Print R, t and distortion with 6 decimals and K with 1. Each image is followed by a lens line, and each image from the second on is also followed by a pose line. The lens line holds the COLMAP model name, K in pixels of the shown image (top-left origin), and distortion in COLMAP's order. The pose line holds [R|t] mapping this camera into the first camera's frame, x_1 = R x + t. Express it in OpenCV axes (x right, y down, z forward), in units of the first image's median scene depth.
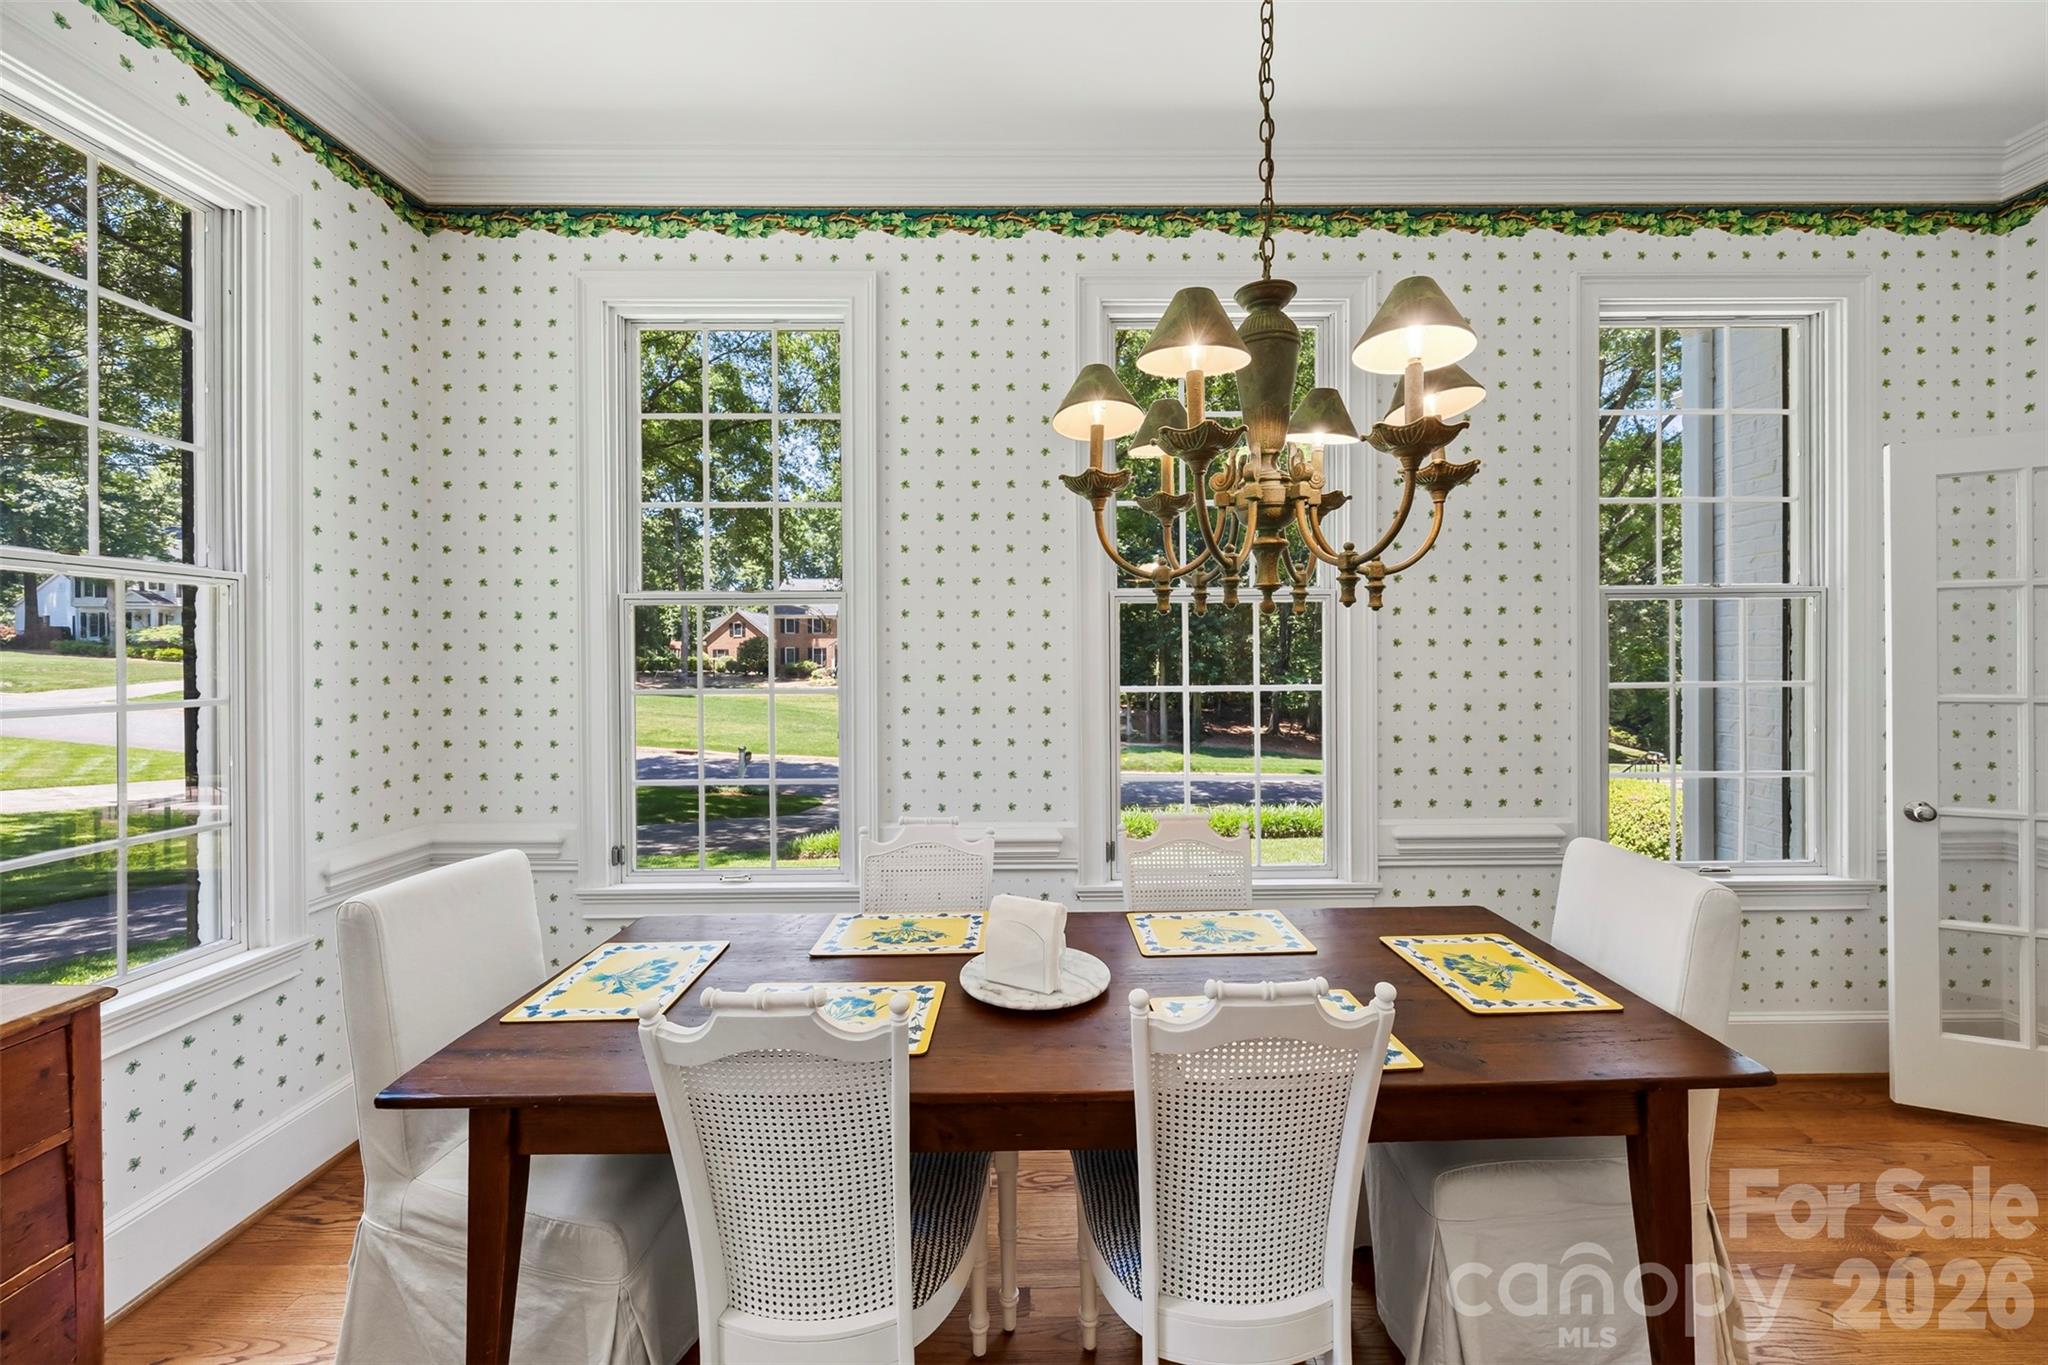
lens RADIAL K [[795.6, 0, 1028.8], [0, 795.6, 666.2], [0, 0, 1]] dist [0.003394, -0.000716]
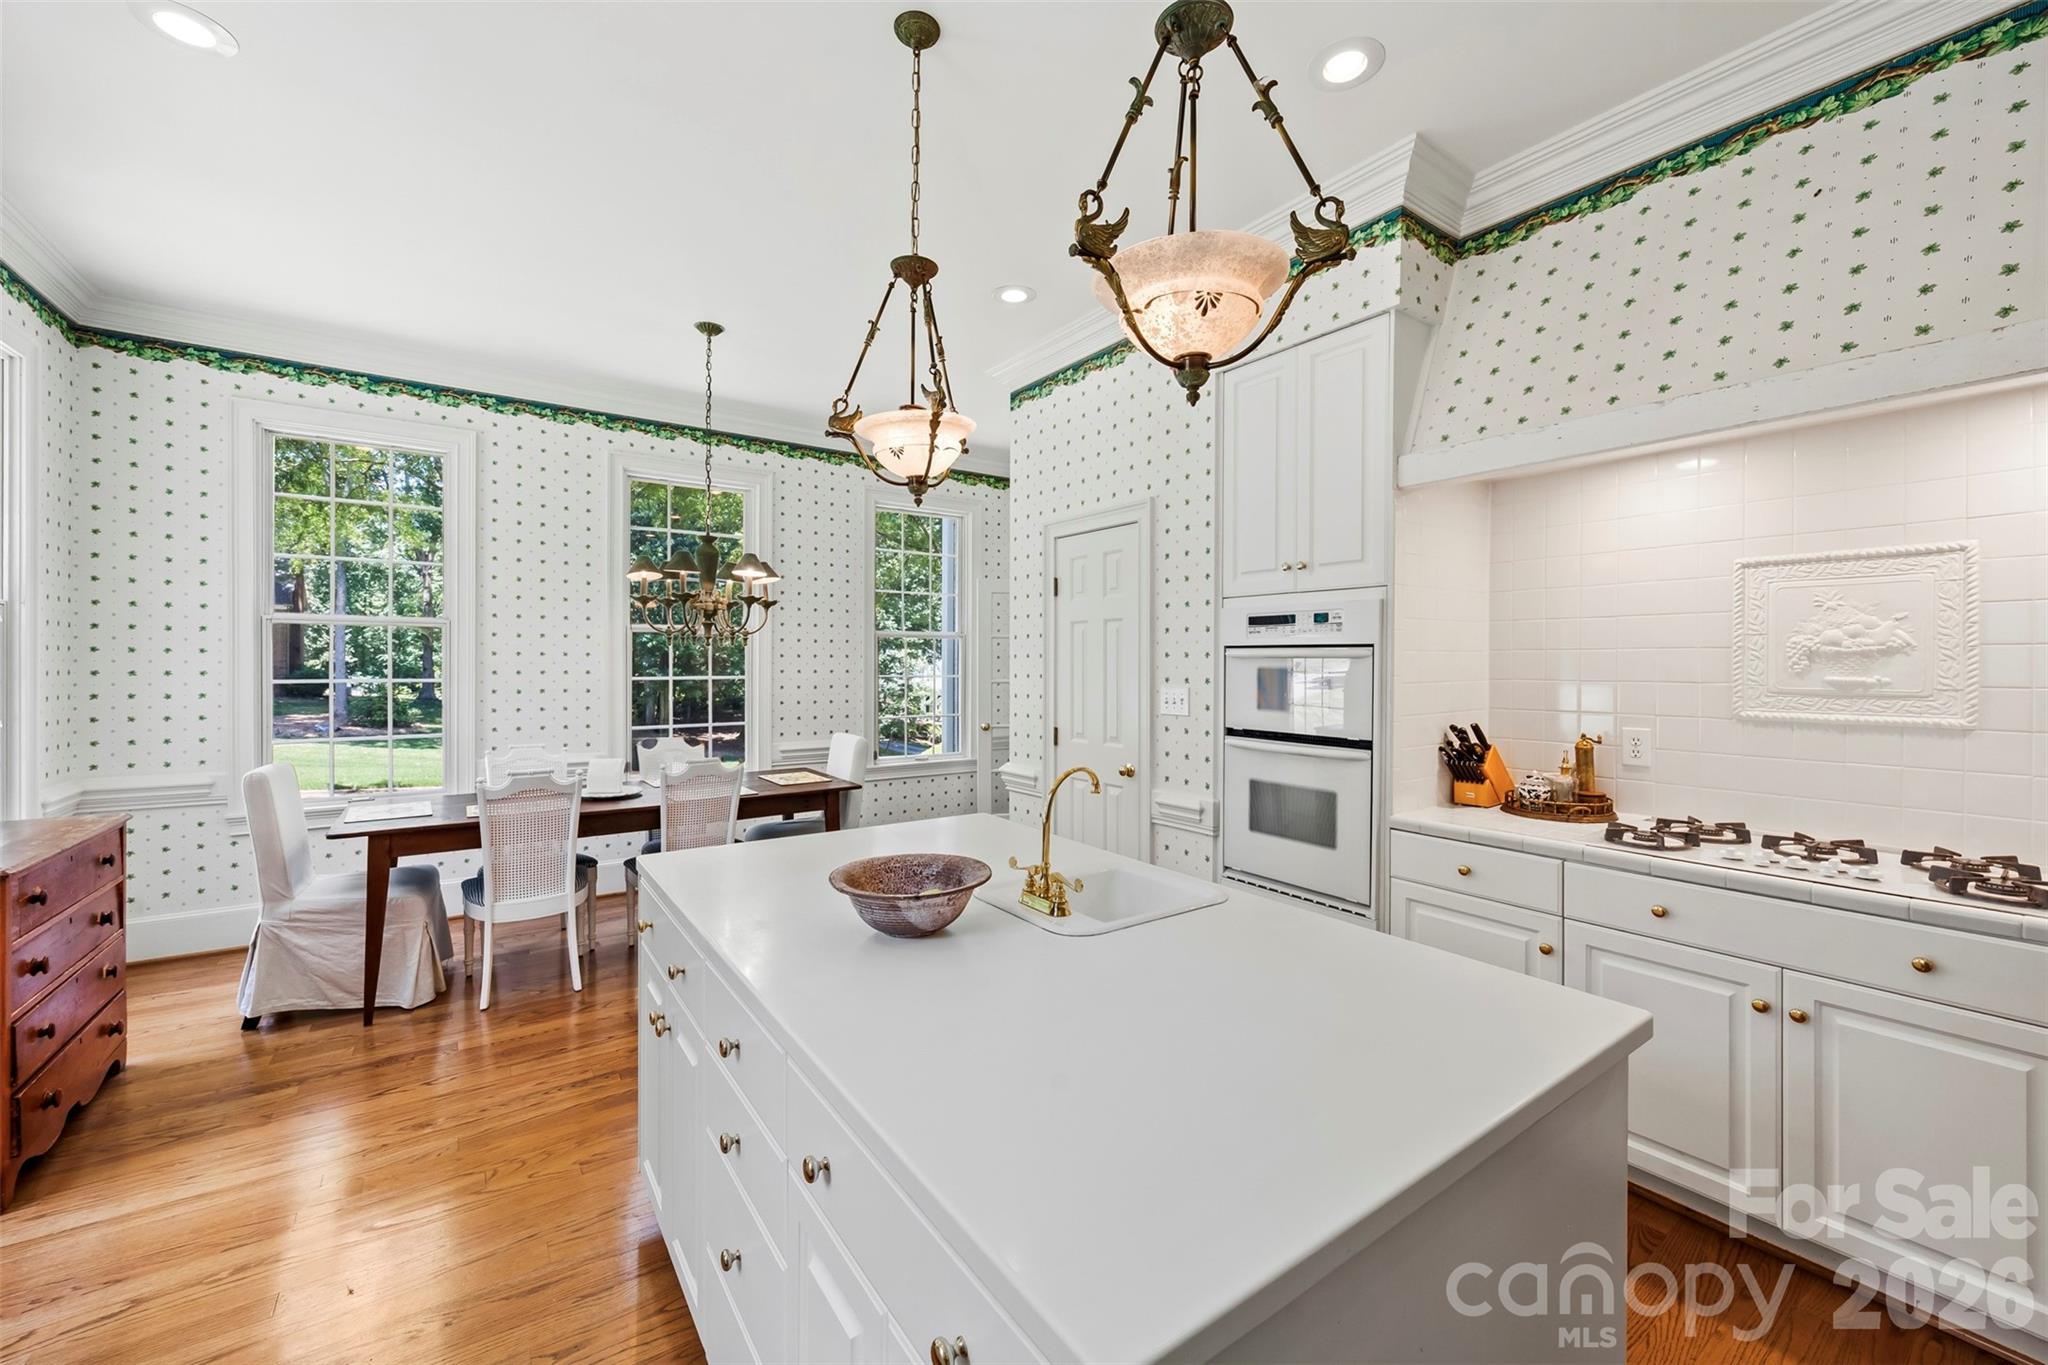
lens RADIAL K [[795.6, 0, 1027.6], [0, 795.6, 664.6], [0, 0, 1]] dist [0.003394, -0.000716]
pose [[0.805824, 0.007321, 0.592109, -0.244005], [-0.002817, 0.999960, -0.008531, 0.009180], [-0.592148, 0.005206, 0.805812, -1.041744]]
